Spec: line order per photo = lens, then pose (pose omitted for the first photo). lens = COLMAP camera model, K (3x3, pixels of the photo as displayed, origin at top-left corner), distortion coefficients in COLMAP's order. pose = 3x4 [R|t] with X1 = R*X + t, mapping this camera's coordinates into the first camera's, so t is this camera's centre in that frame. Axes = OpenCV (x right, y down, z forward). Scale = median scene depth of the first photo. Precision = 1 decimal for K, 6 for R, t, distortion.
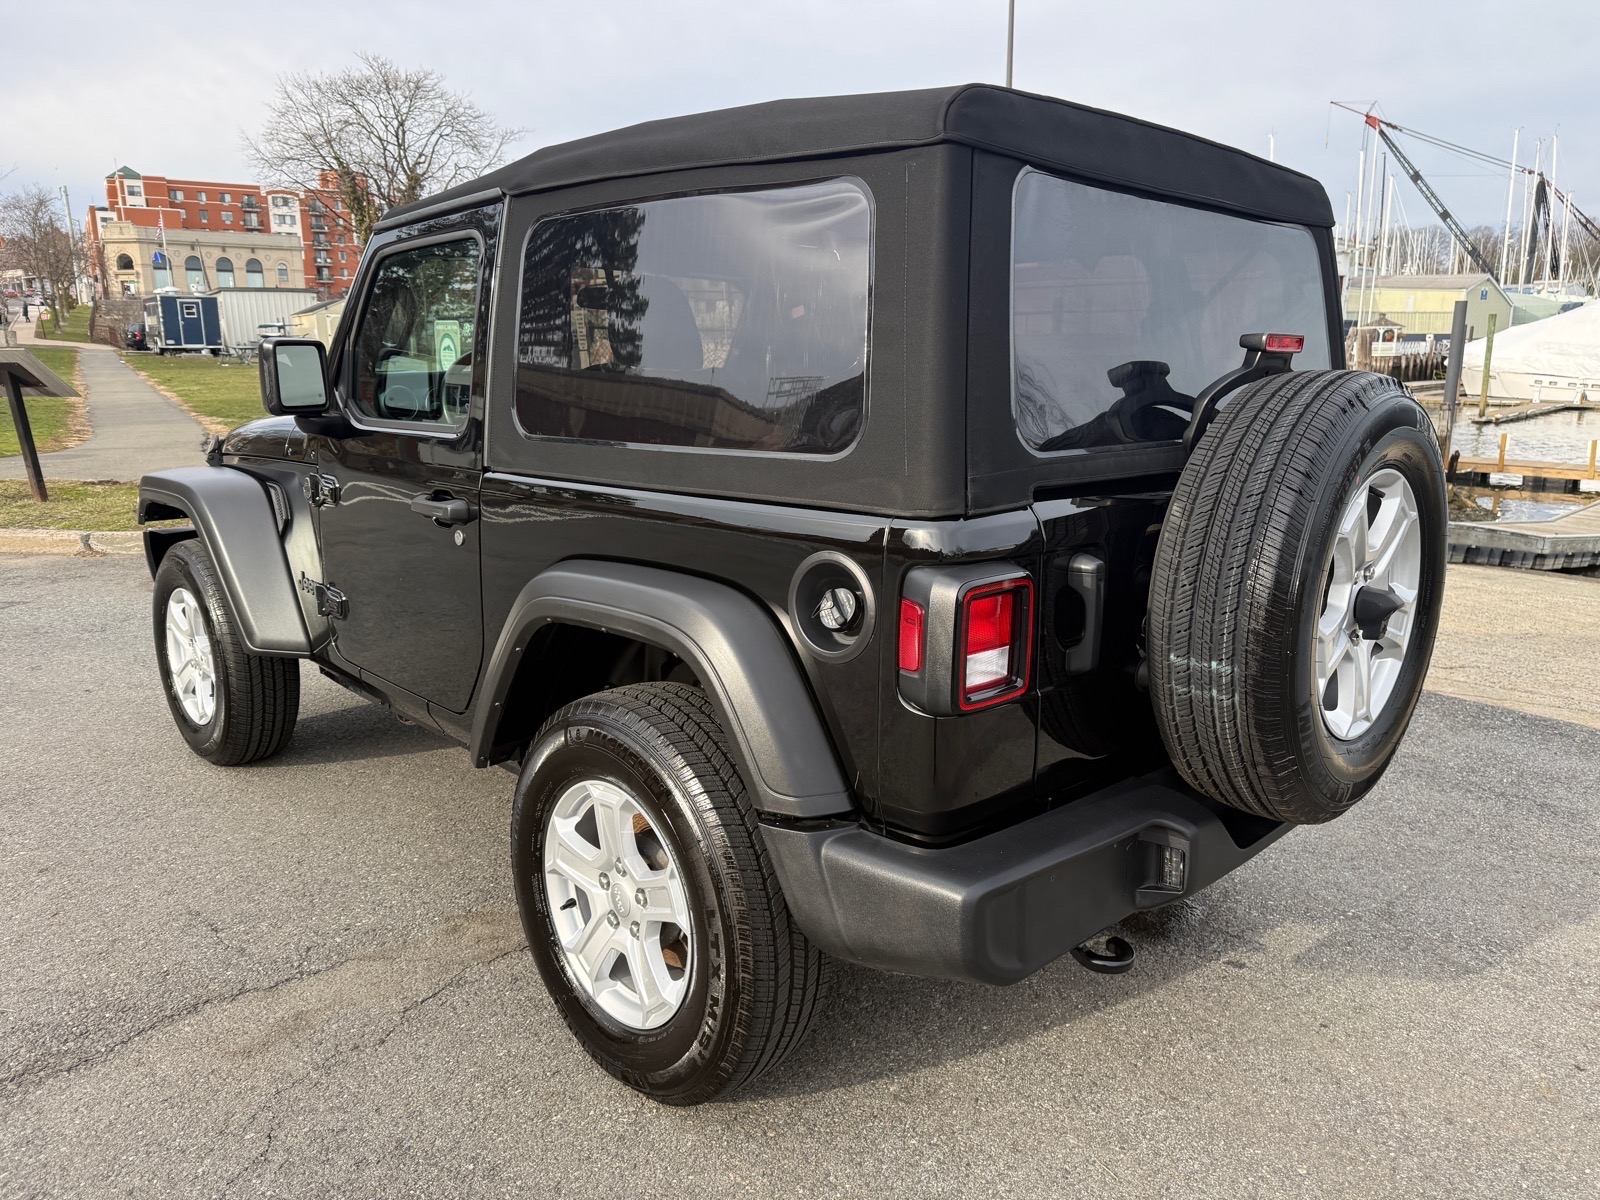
lens RADIAL K [[1212.1, 0, 800.6], [0, 1212.1, 597.5], [0, 0, 1]] dist [0.009473, -0.001206]
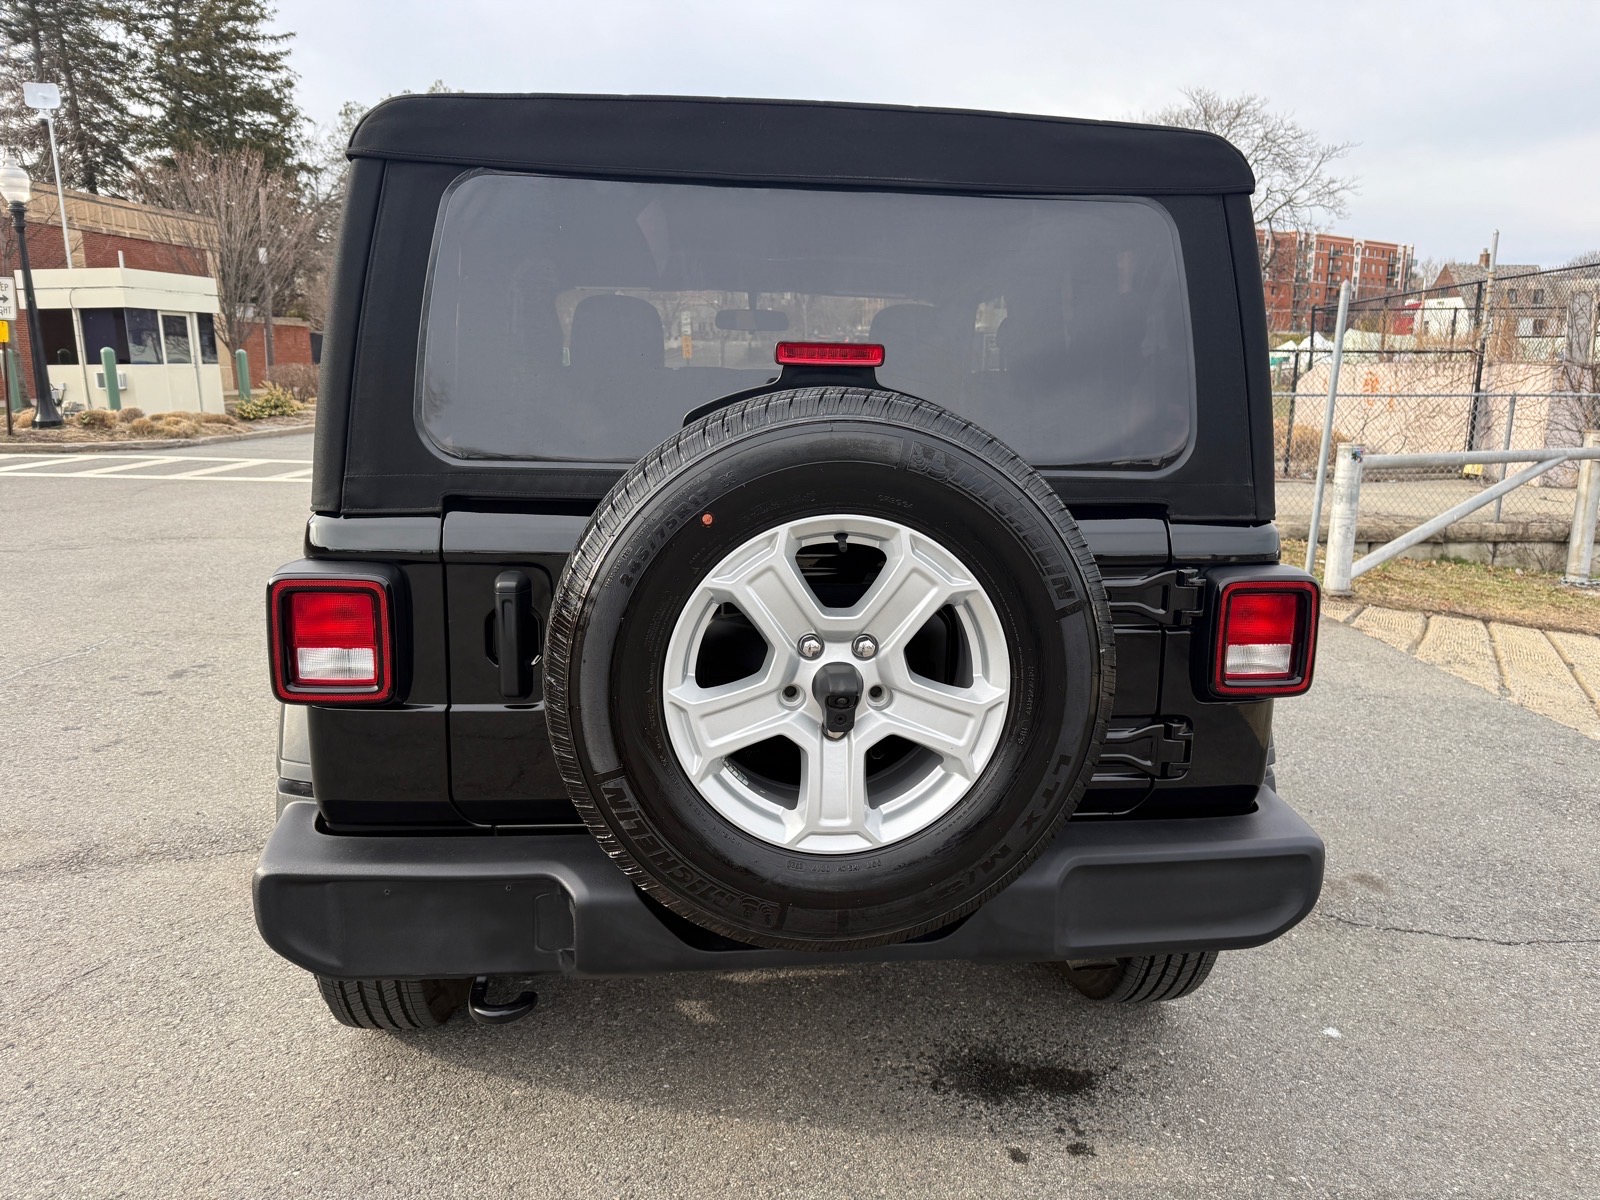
lens RADIAL K [[1212.1, 0, 800.4], [0, 1212.1, 605.8], [0, 0, 1]] dist [0.009473, -0.001206]
pose [[0.755685, 0.128717, -0.642162, 0.102280], [-0.140577, 0.989522, 0.032916, -0.007425], [0.639671, 0.065399, 0.765862, 0.042604]]
